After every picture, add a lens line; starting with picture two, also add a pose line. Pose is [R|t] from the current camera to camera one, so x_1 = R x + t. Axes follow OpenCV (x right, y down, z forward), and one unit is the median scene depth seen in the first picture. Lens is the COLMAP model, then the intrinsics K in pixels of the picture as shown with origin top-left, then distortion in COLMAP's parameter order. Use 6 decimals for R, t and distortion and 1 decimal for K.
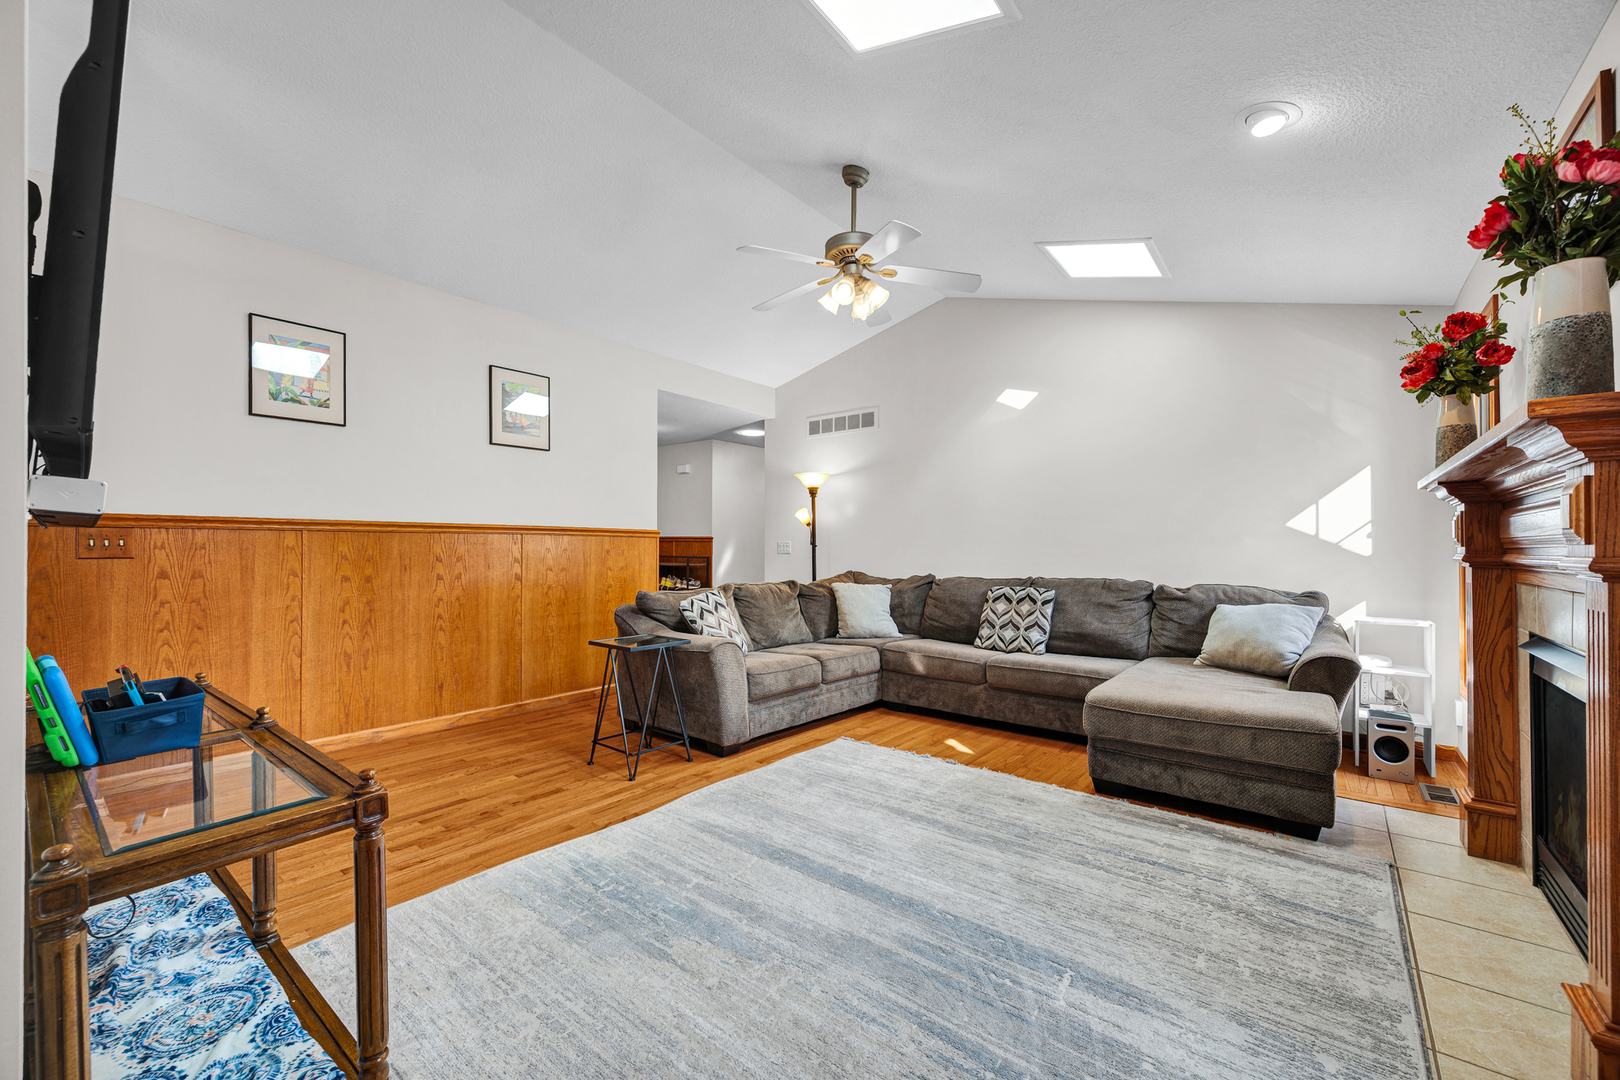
lens RADIAL K [[651.2, 0, 816.6], [0, 651.2, 547.5], [0, 0, 1]] dist [-0.009788, -0.000045]
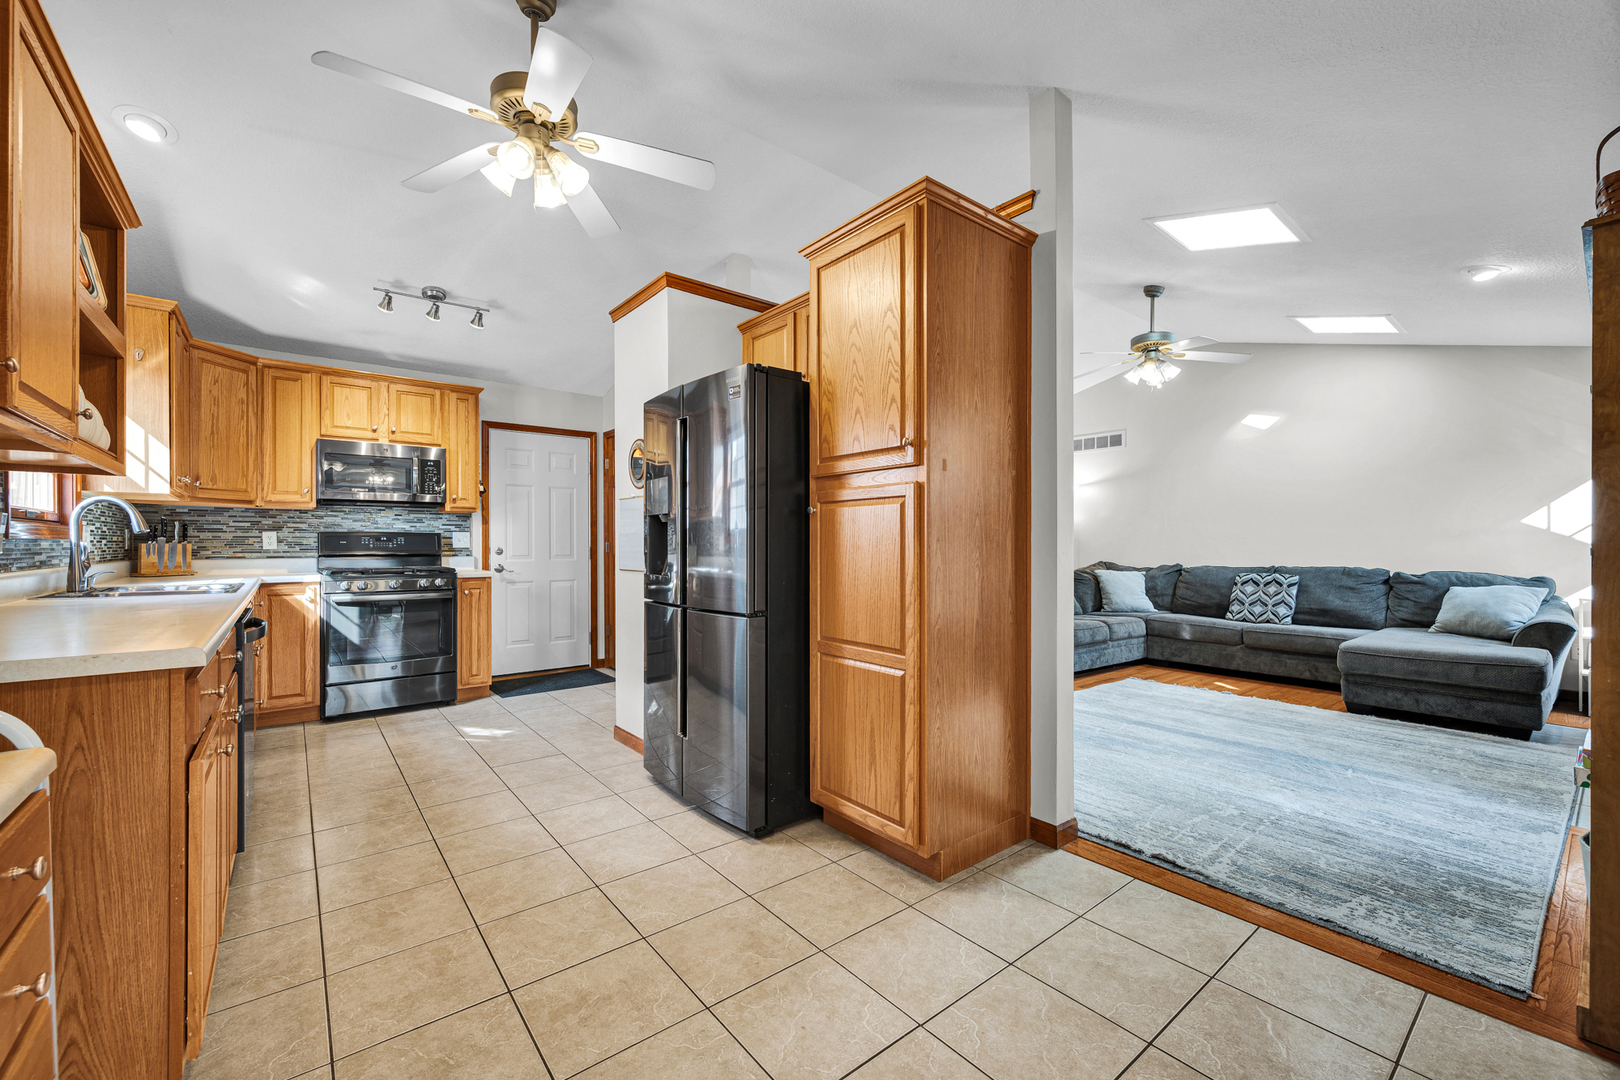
lens RADIAL K [[648.4, 0, 813.7], [0, 648.4, 541.5], [0, 0, 1]] dist [0.000088, -0.000034]
pose [[0.973136, -0.002647, -0.230215, -0.301289], [0.002482, 0.999996, -0.001004, -0.003685], [0.230217, 0.000406, 0.973139, -0.519113]]
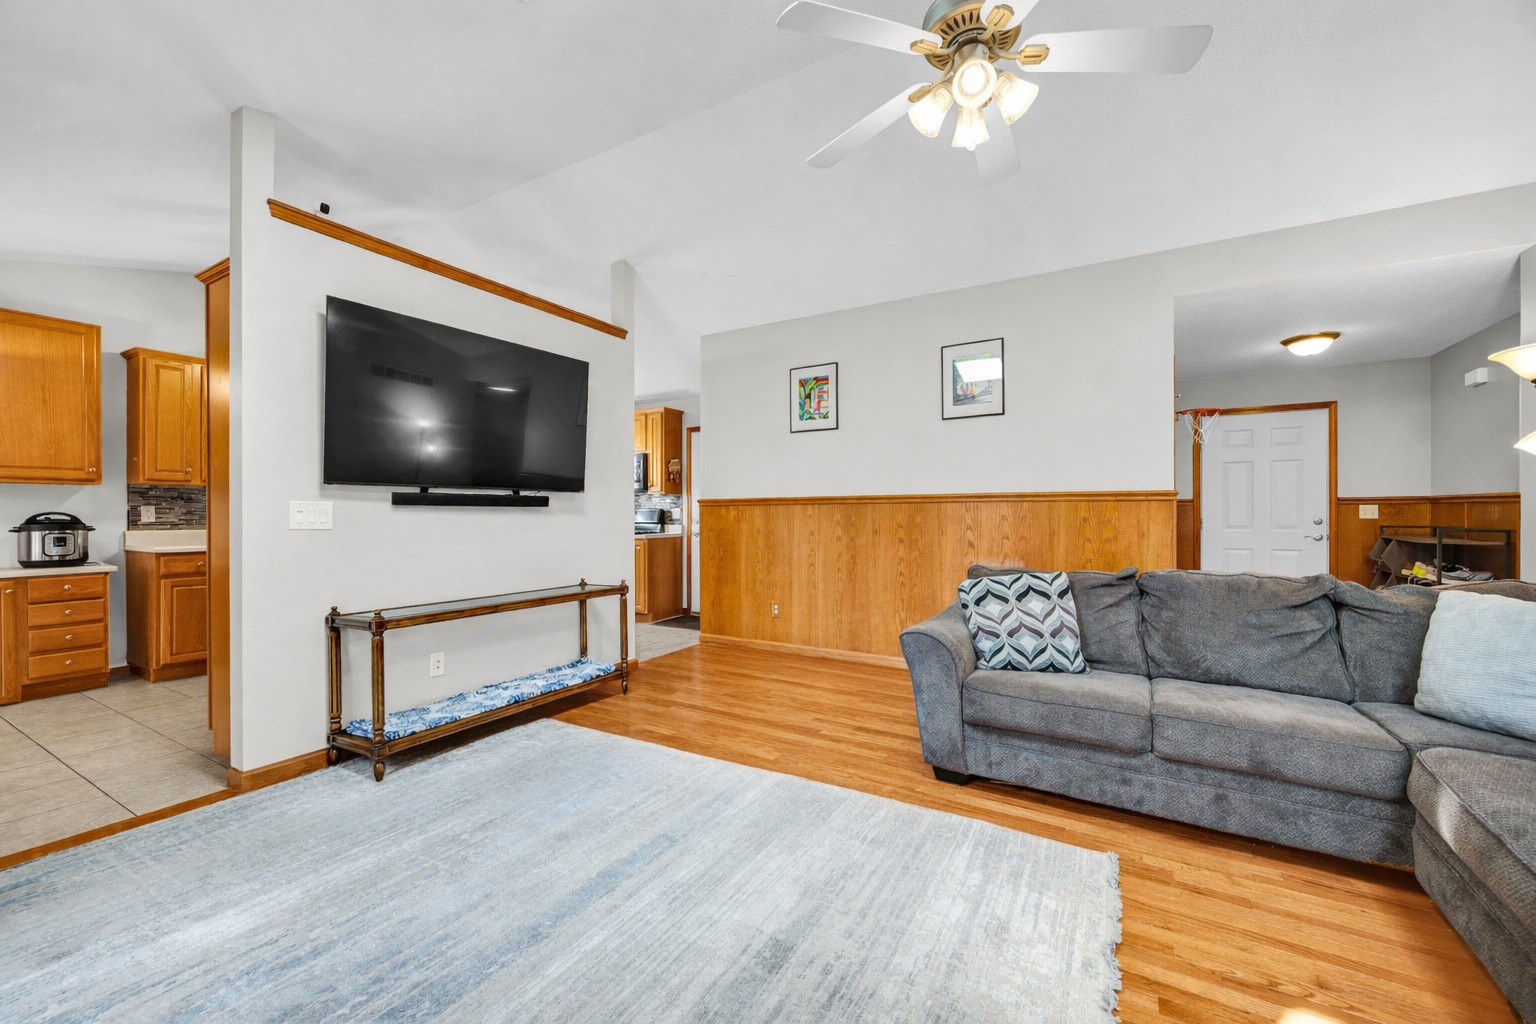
lens RADIAL K [[614.8, 0, 771.5], [0, 614.8, 513.4], [0, 0, 1]] dist [0.000088, -0.000034]
pose [[0.132583, -0.003273, -0.991167, 0.525314], [0.007146, 0.999972, -0.002347, -0.002856], [0.991146, -0.006772, 0.132602, 0.637256]]
